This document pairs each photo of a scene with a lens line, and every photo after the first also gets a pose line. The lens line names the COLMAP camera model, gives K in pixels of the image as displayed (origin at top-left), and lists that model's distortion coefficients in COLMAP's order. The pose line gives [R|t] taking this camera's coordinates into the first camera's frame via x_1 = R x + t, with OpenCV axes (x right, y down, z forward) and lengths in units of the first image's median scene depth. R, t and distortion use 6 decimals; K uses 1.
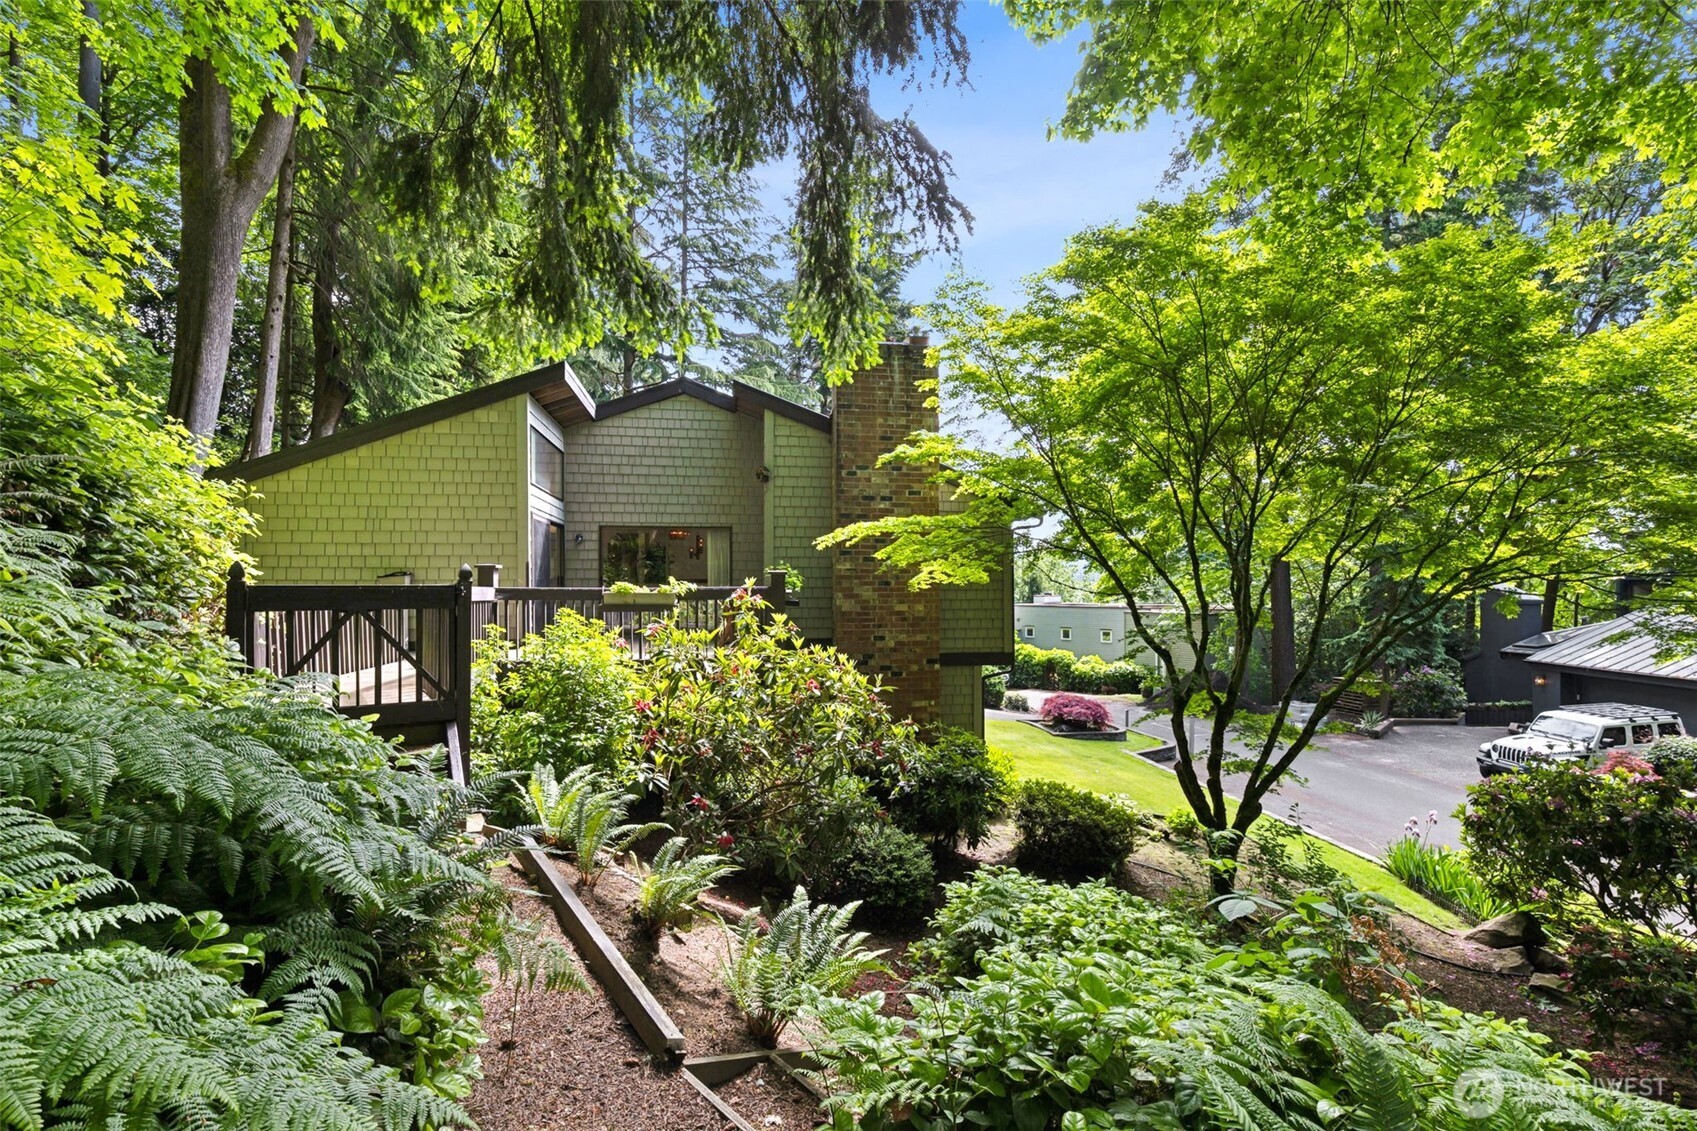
lens RADIAL K [[767.6, 0, 850.1], [0, 767.6, 575.5], [0, 0, 1]] dist [0.000723, -0.000285]
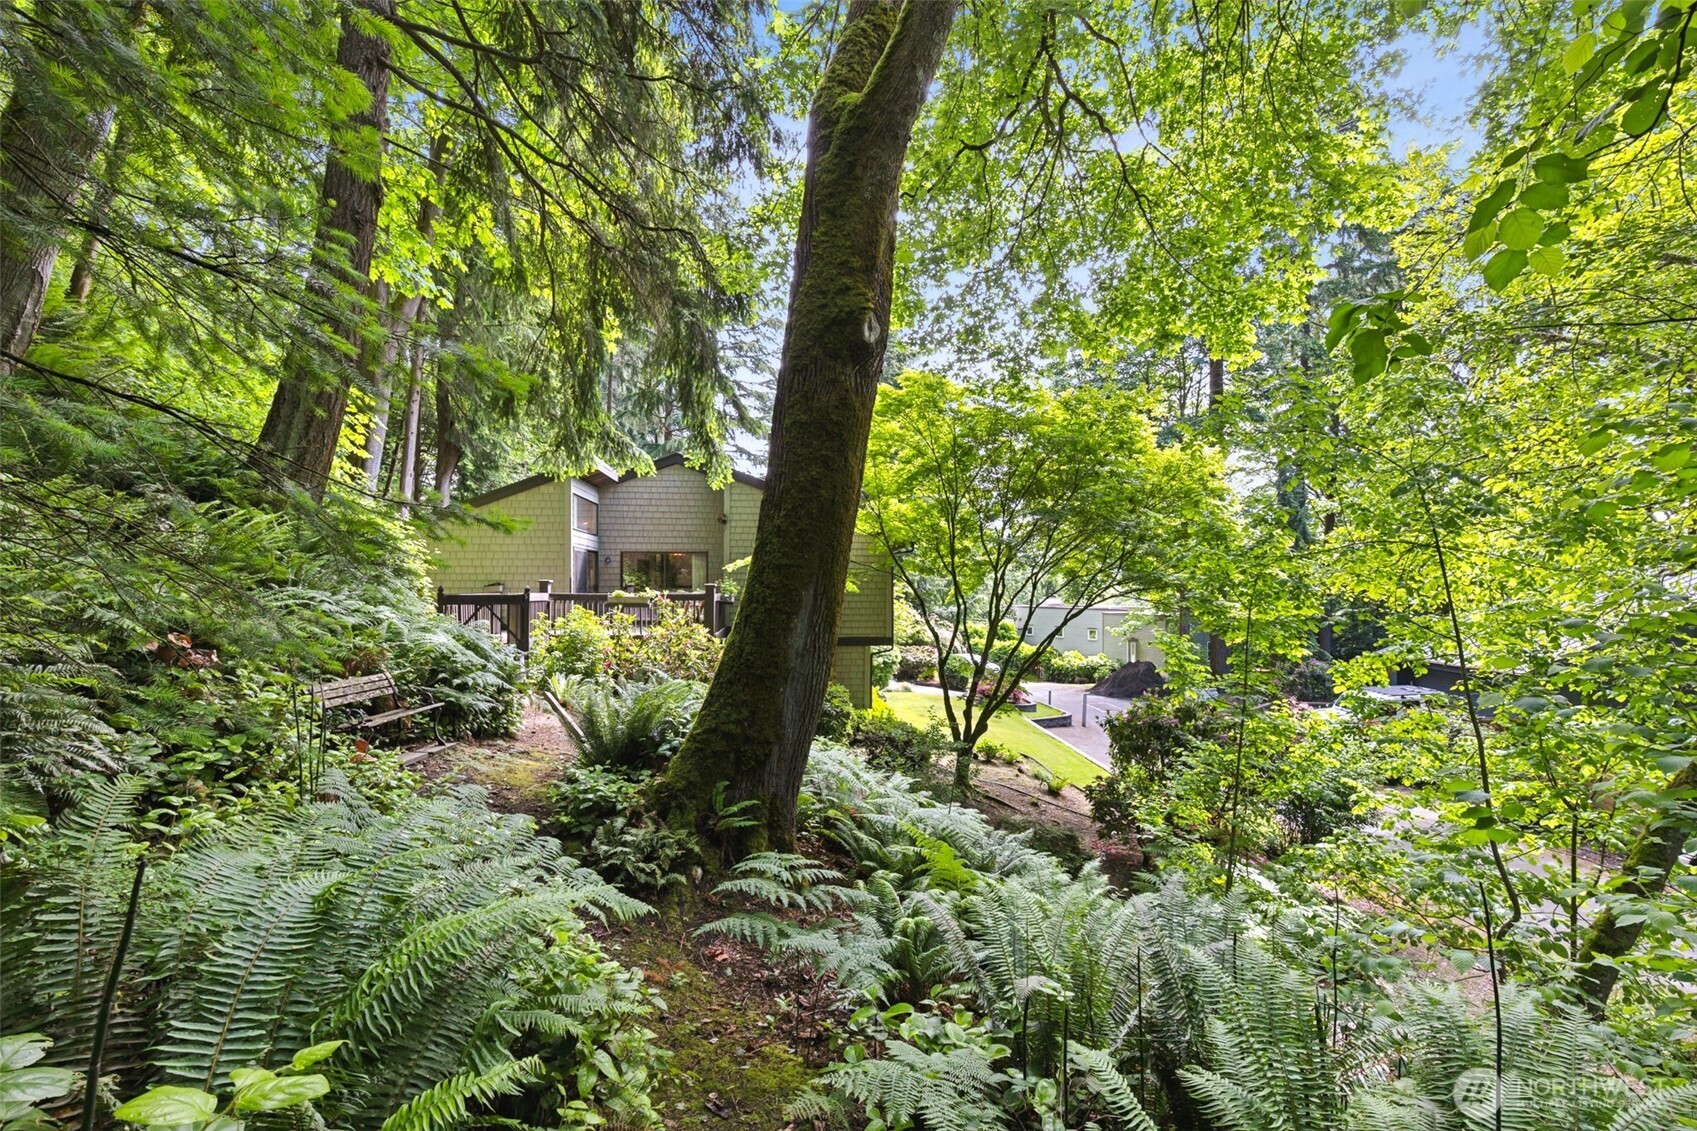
lens RADIAL K [[767.6, 0, 850.1], [0, 767.6, 575.5], [0, 0, 1]] dist [0.000723, -0.000285]
pose [[0.995877, 0.003031, -0.090665, 0.396618], [-0.003093, 0.999995, -0.000542, -0.026651], [0.090663, 0.000820, 0.995881, -0.712187]]
